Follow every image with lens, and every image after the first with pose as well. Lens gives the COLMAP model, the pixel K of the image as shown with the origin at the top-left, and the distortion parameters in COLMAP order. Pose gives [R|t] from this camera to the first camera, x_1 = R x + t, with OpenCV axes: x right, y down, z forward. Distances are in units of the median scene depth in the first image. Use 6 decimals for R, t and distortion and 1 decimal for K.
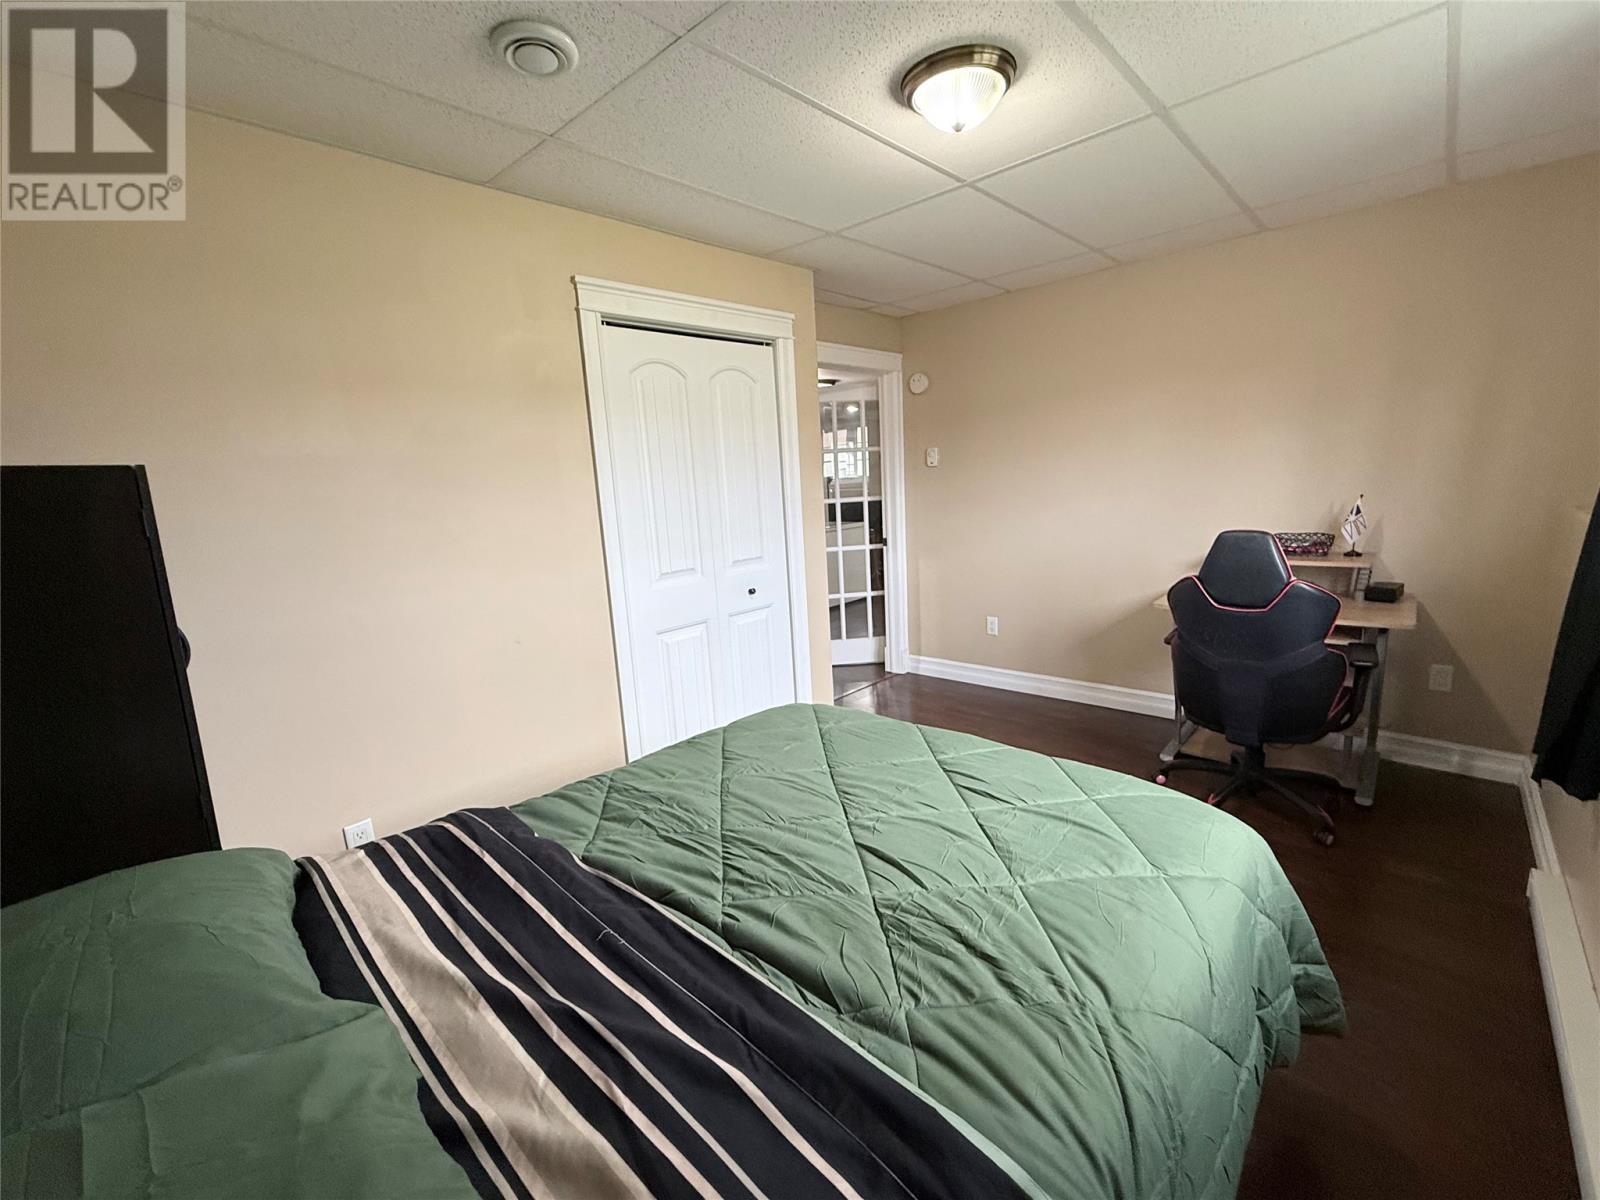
lens RADIAL K [[659.7, 0, 805.3], [0, 659.7, 593.0], [0, 0, 1]] dist [0.001978, -0.000057]
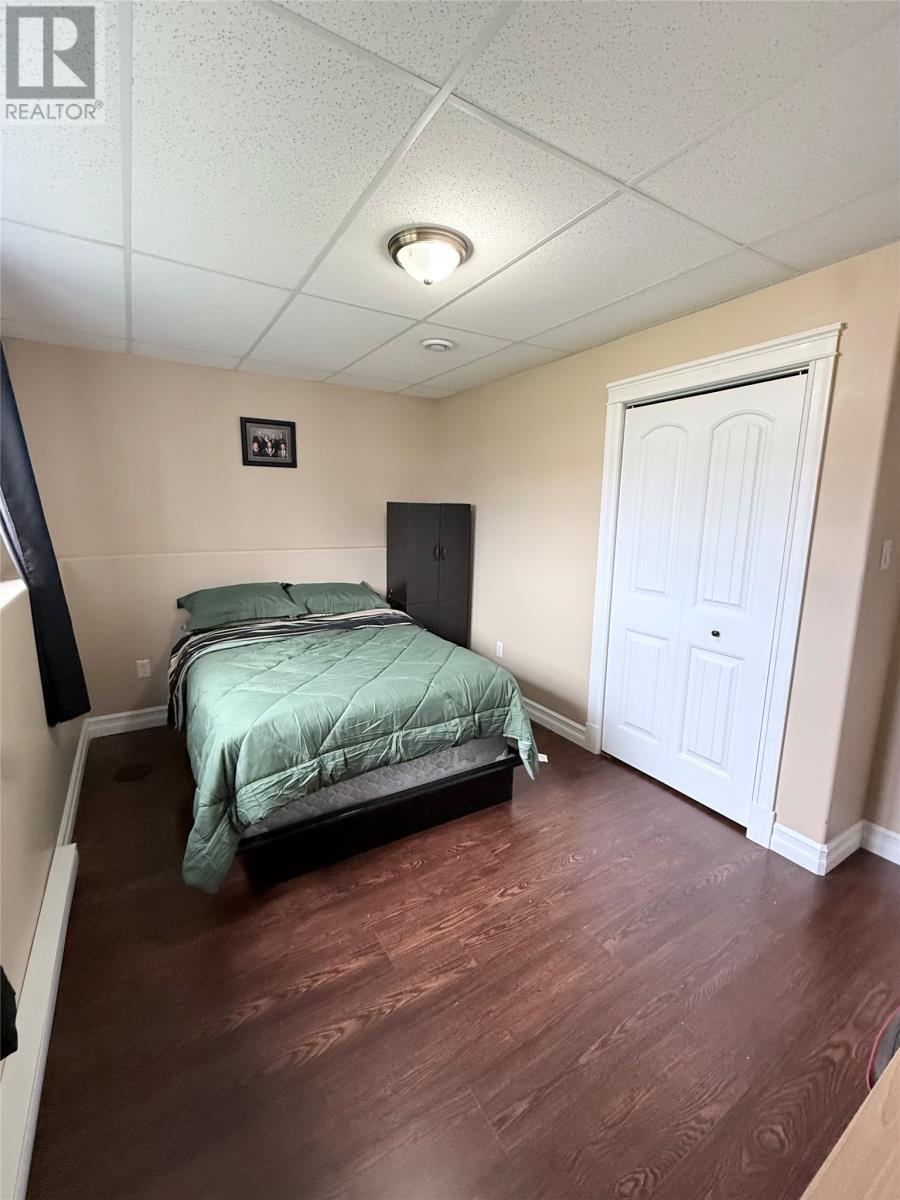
lens RADIAL K [[494.8, 0, 449.7], [0, 494.8, 600.1], [0, 0, 1]] dist [0.001978, -0.000057]
pose [[-0.254327, 0.215156, -0.942882, 0.813940], [-0.187259, 0.945534, 0.266271, -0.197561], [0.948816, 0.244283, -0.200185, 0.837631]]
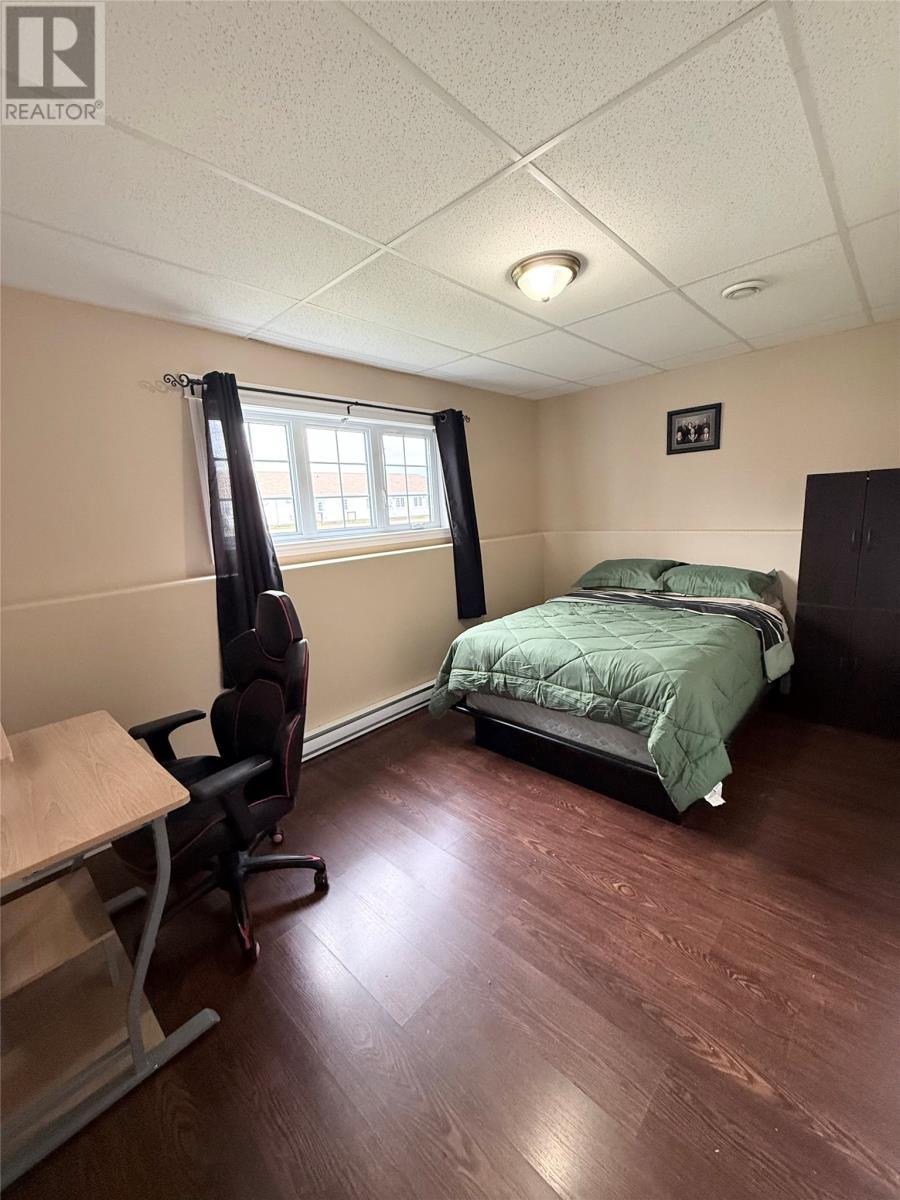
lens RADIAL K [[494.8, 0, 448.8], [0, 494.8, 599.7], [0, 0, 1]] dist [0.001978, -0.000057]
pose [[-0.995596, 0.090777, 0.023420, 0.308392], [0.093060, 0.926687, 0.364130, -0.275639], [0.011352, 0.364706, -0.931054, 1.443130]]
